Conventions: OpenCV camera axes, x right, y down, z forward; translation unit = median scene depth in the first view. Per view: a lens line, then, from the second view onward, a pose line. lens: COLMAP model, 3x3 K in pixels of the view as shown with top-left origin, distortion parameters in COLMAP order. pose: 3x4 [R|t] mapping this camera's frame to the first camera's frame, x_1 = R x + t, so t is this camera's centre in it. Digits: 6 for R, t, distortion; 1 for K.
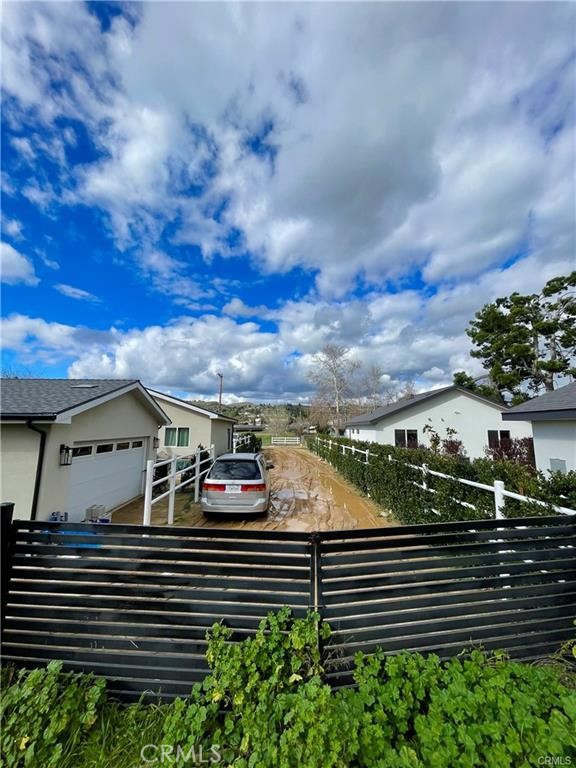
lens RADIAL K [[317.8, 0, 288.0], [0, 317.8, 384.0], [0, 0, 1]] dist [0.000678, 0.000353]
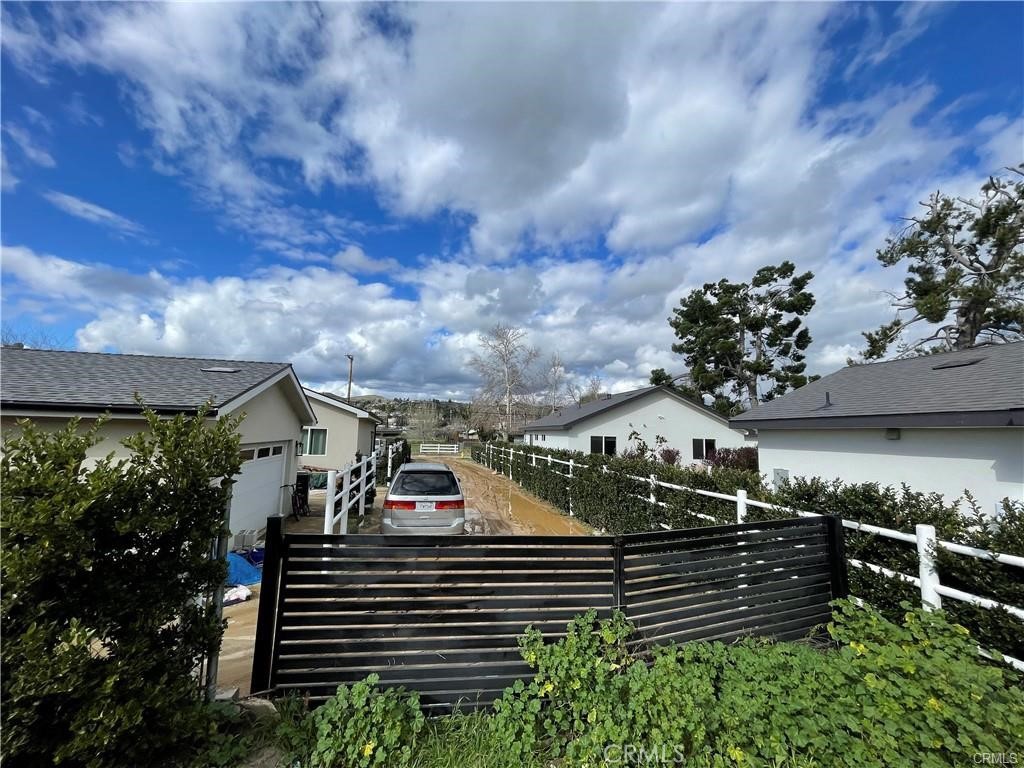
lens RADIAL K [[429.4, 0, 504.9], [0, 429.4, 383.5], [0, 0, 1]] dist [-0.002633, 0.000022]
pose [[0.981458, 0.039732, 0.187512, -0.062130], [-0.044201, 0.998828, 0.019711, -0.003304], [-0.186509, -0.027634, 0.982065, -0.029842]]
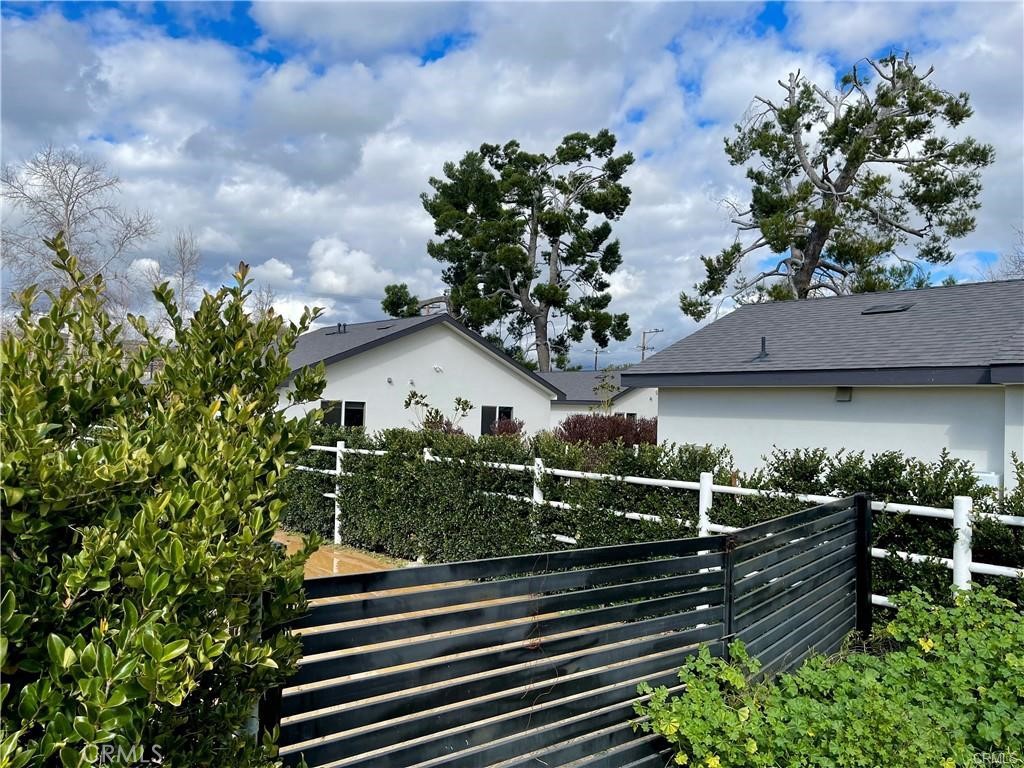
lens RADIAL K [[811.0, 0, 512.0], [0, 811.0, 384.0], [0, 0, 1]] dist [0.145851, -0.242839]
pose [[0.718944, 0.038652, 0.693992, -0.166667], [-0.117331, 0.990873, 0.066364, 0.009966], [-0.685093, -0.129139, 0.716918, 0.011653]]
